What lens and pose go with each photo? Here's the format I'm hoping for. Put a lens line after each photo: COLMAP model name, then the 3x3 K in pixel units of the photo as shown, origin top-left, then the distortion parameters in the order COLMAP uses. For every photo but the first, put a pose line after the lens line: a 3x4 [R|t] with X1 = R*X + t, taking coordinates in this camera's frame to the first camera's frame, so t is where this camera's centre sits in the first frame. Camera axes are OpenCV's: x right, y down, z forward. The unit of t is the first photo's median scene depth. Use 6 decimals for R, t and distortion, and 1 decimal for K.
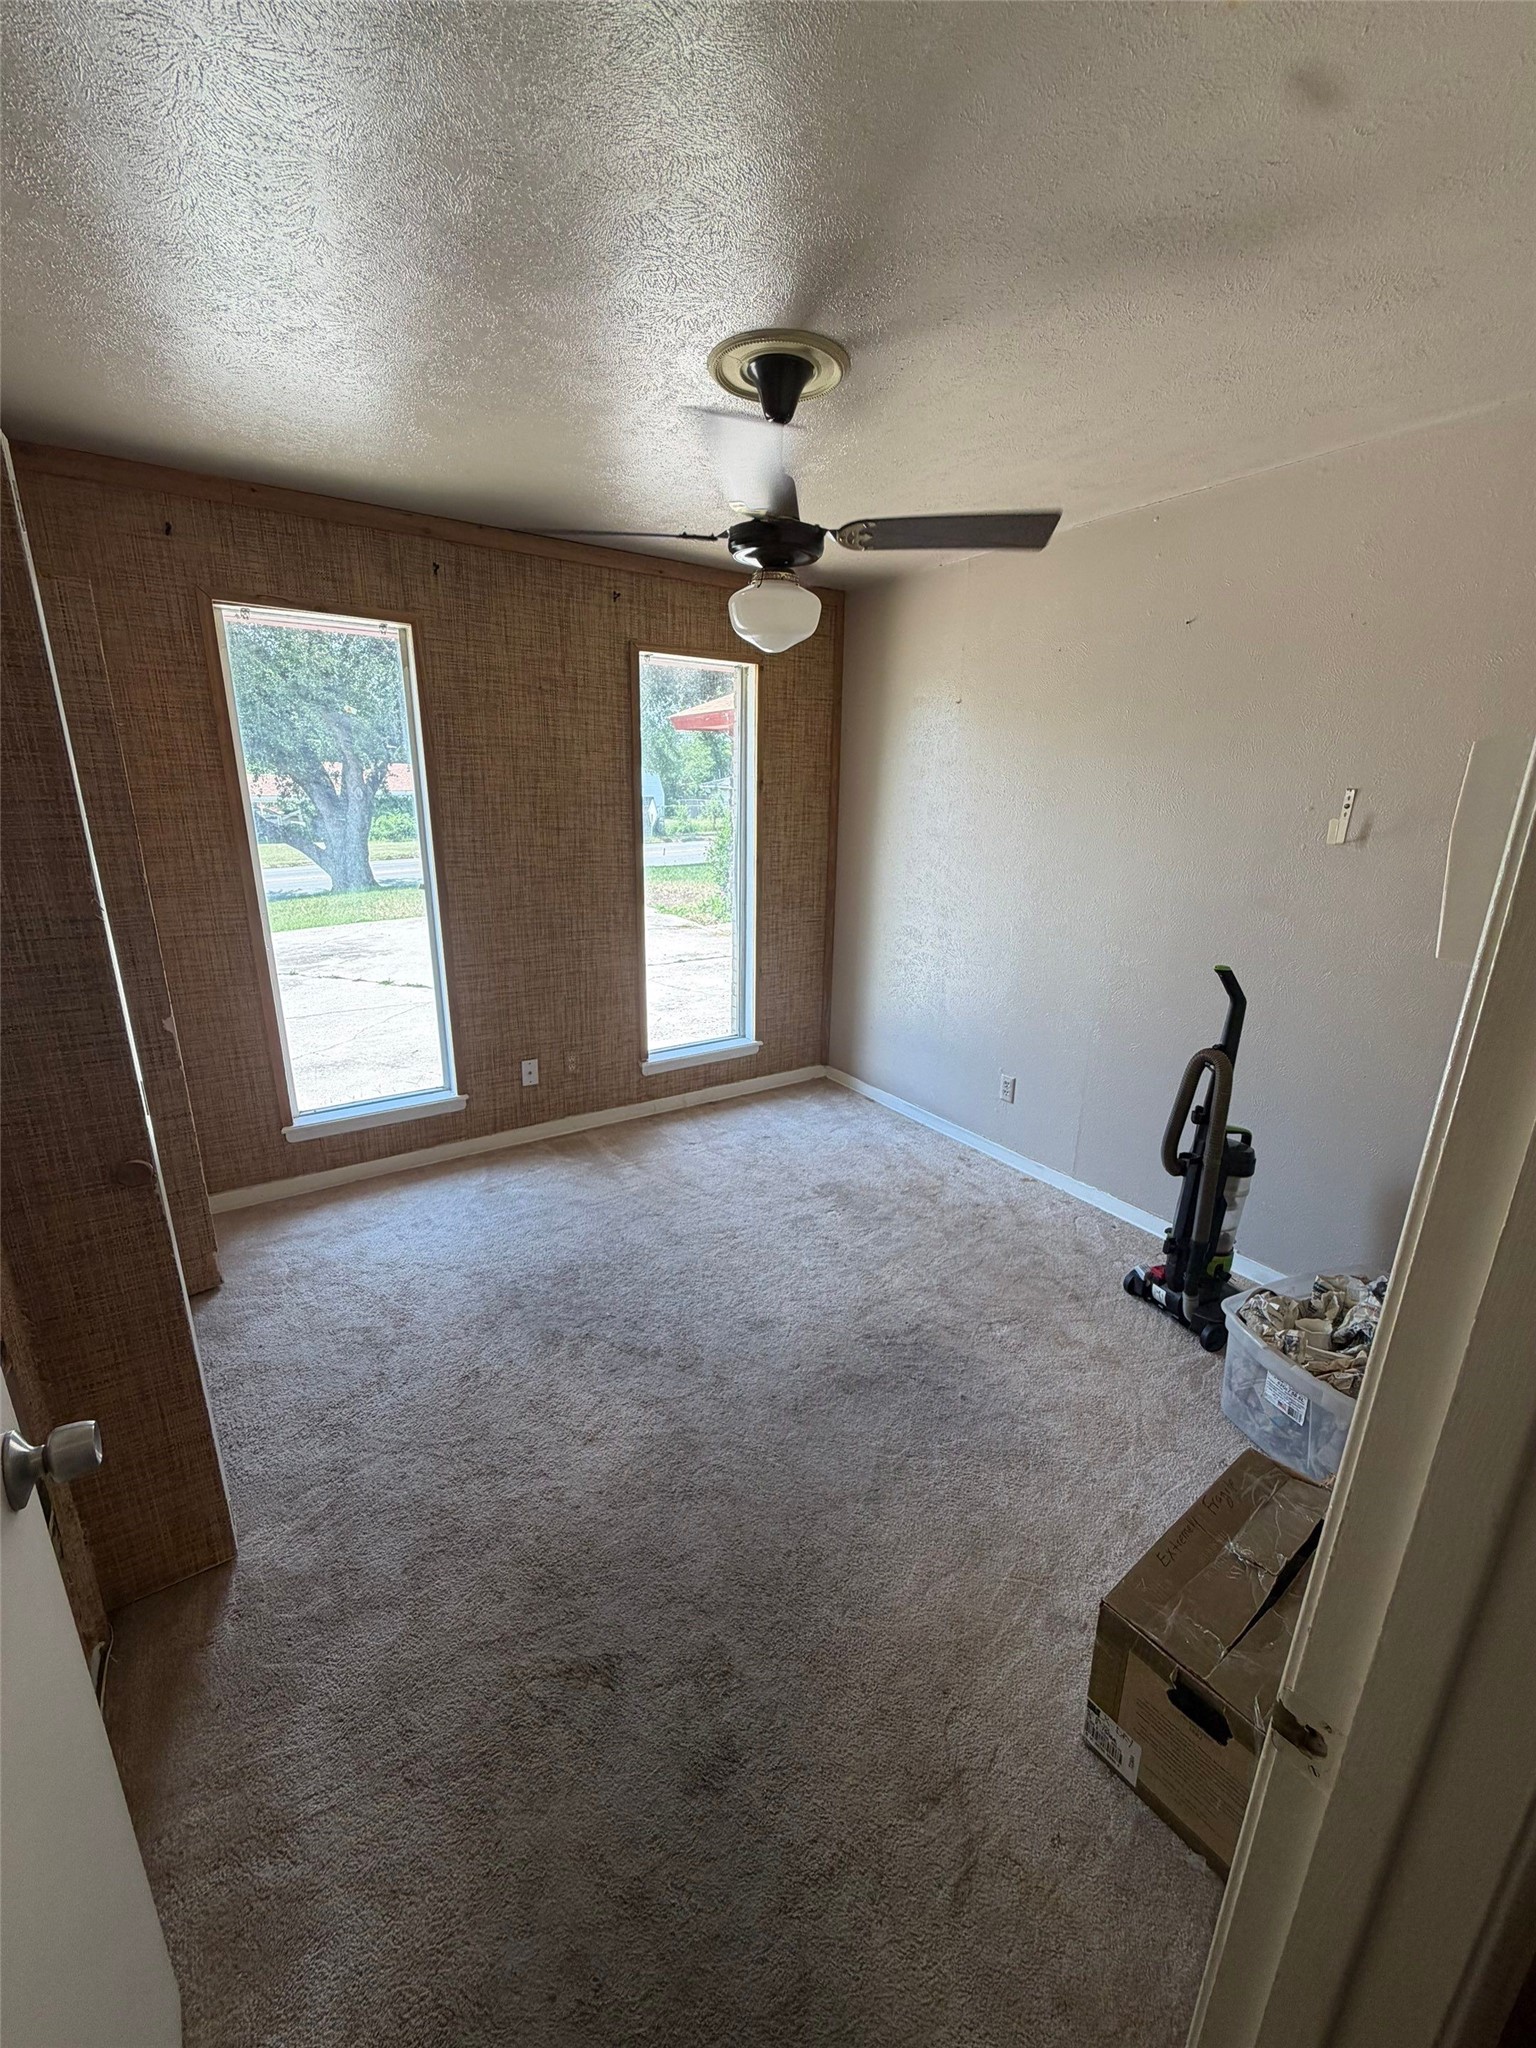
lens RADIAL K [[817.1, 0, 767.2], [0, 817.1, 1019.4], [0, 0, 1]] dist [0.000275, -0.000238]
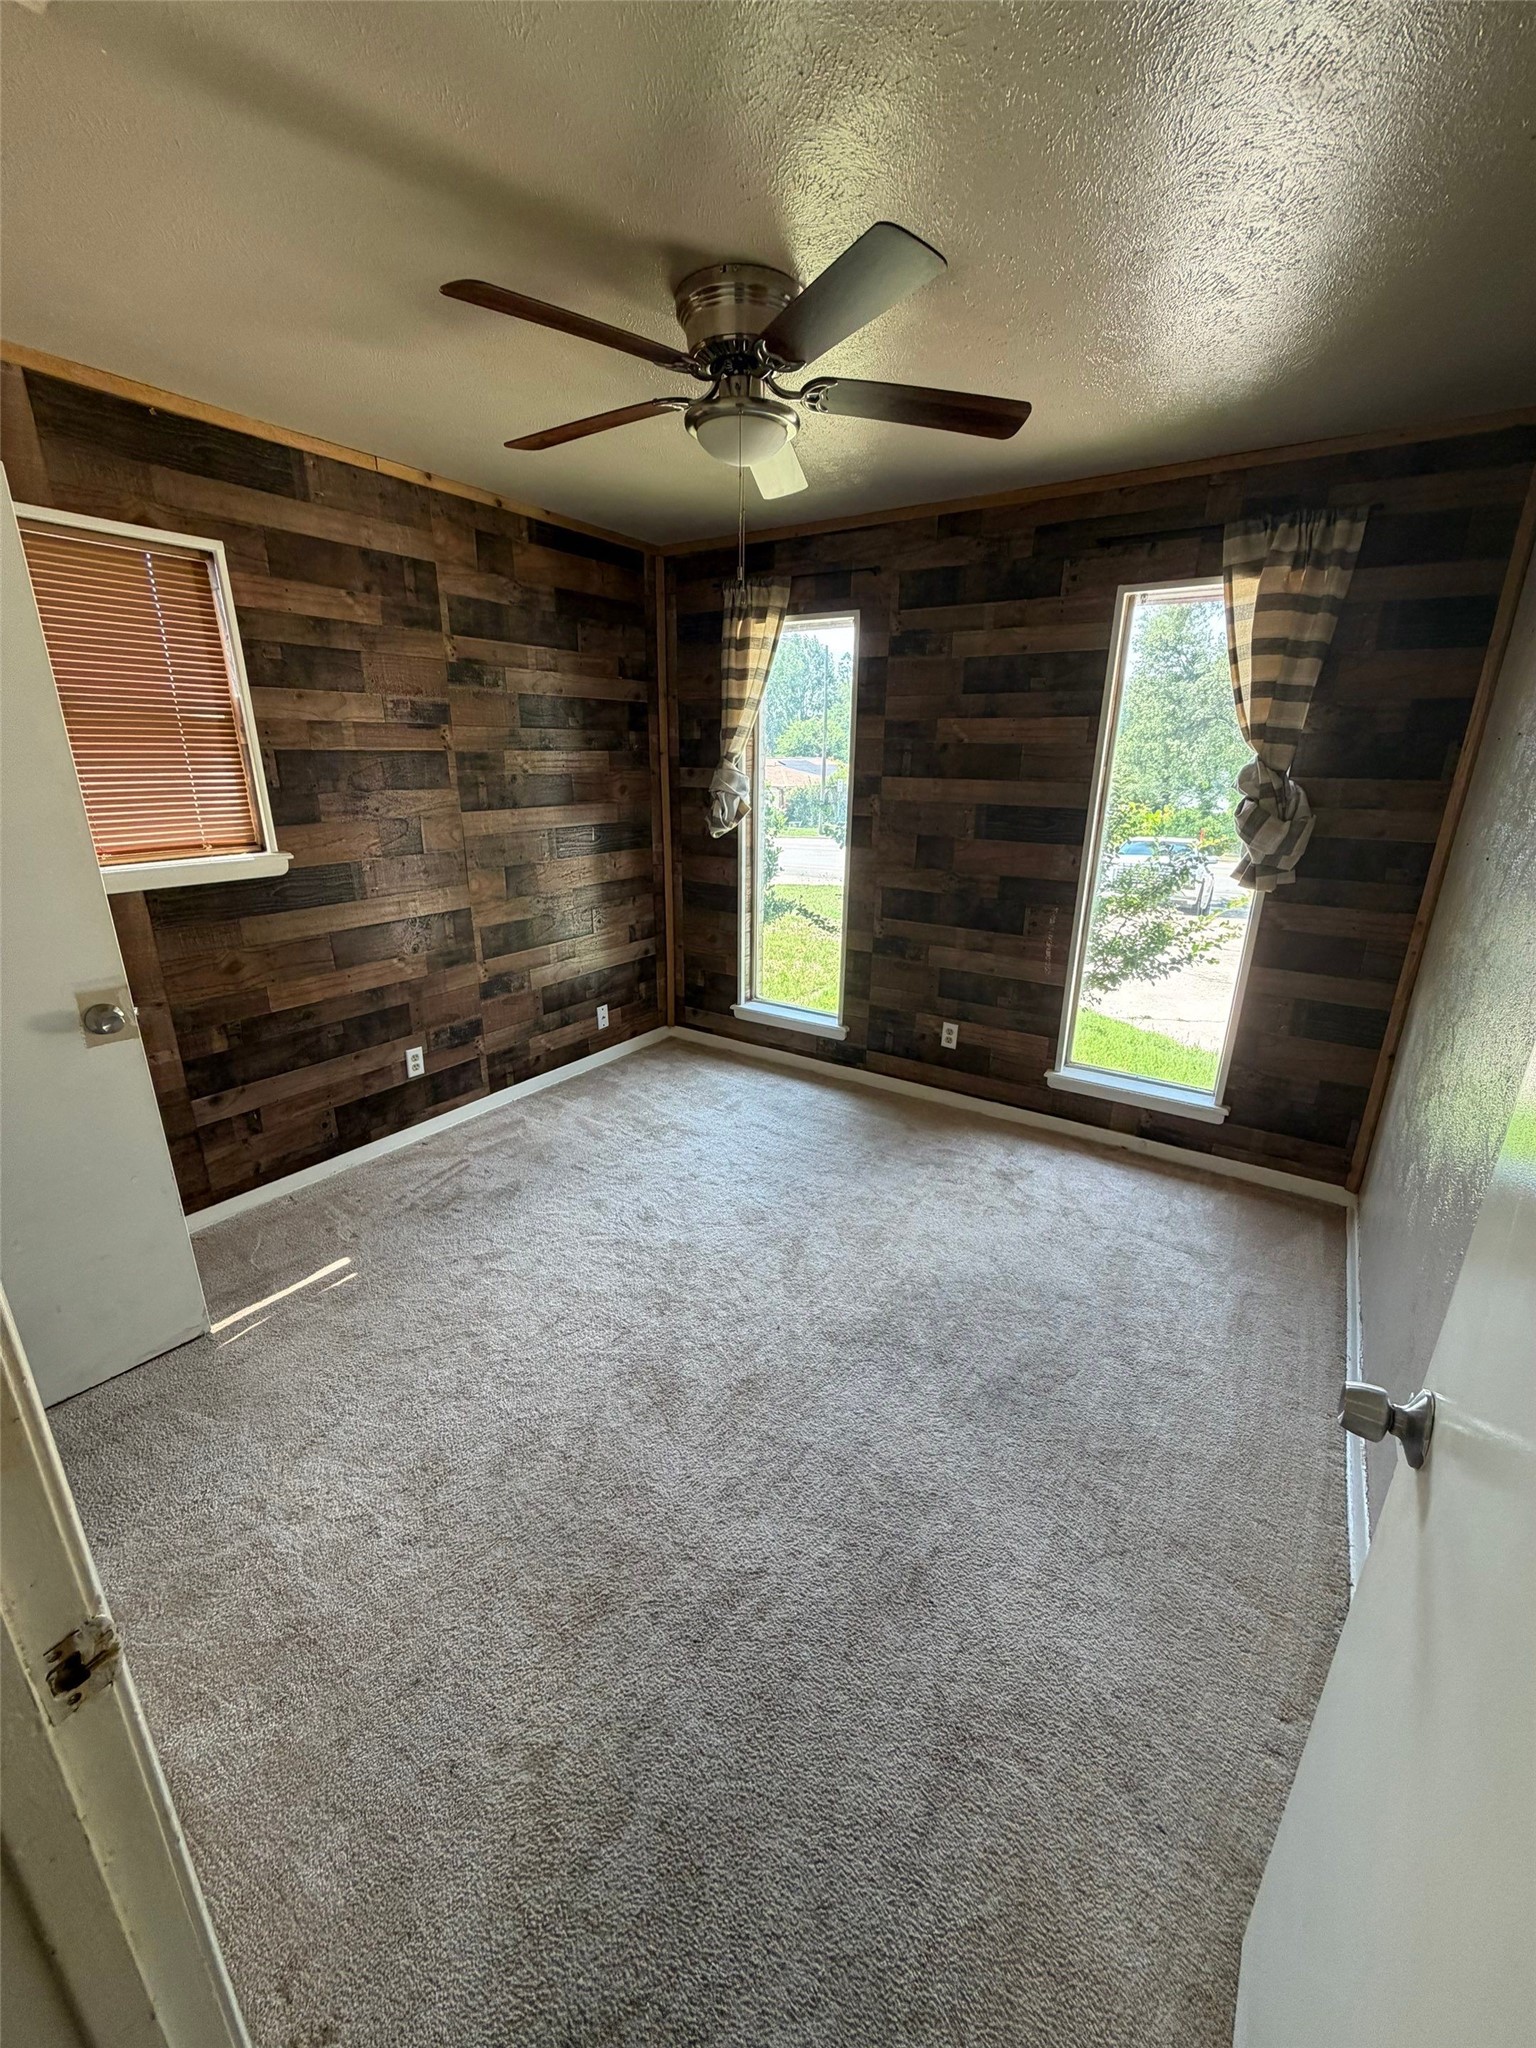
lens RADIAL K [[817.1, 0, 767.2], [0, 817.1, 1019.4], [0, 0, 1]] dist [0.000275, -0.000238]
pose [[0.389302, 0.270755, -0.880418, 0.580754], [-0.258820, 0.949468, 0.177545, -0.091840], [0.884000, 0.158751, 0.439706, 0.400585]]
